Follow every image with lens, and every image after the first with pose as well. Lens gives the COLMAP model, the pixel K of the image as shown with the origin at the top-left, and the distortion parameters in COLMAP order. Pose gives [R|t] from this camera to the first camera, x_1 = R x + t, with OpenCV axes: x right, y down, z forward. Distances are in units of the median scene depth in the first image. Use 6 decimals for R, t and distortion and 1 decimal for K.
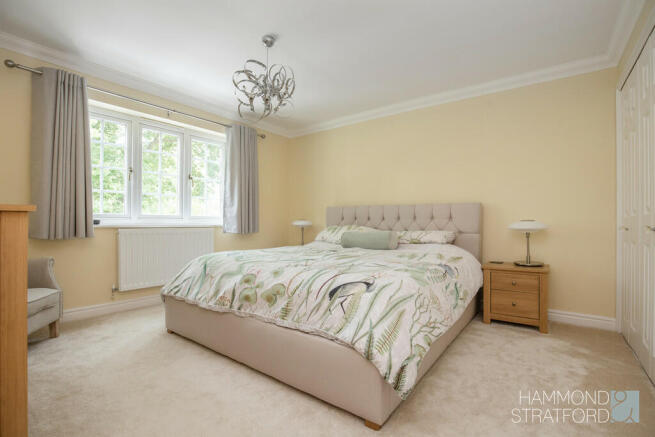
lens RADIAL K [[301.3, 0, 326.1], [0, 301.3, 223.2], [0, 0, 1]] dist [0.002241, 0.000706]
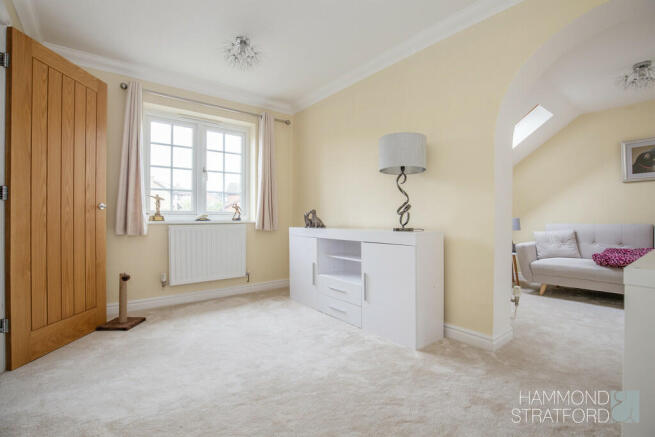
lens RADIAL K [[301.3, 0, 327.6], [0, 301.3, 220.0], [0, 0, 1]] dist [0.002241, 0.000706]
pose [[0.963288, 0.000012, -0.268471, 0.156223], [-0.000098, 1.000000, -0.000306, 0.001177], [0.268471, 0.000321, 0.963288, 0.193791]]
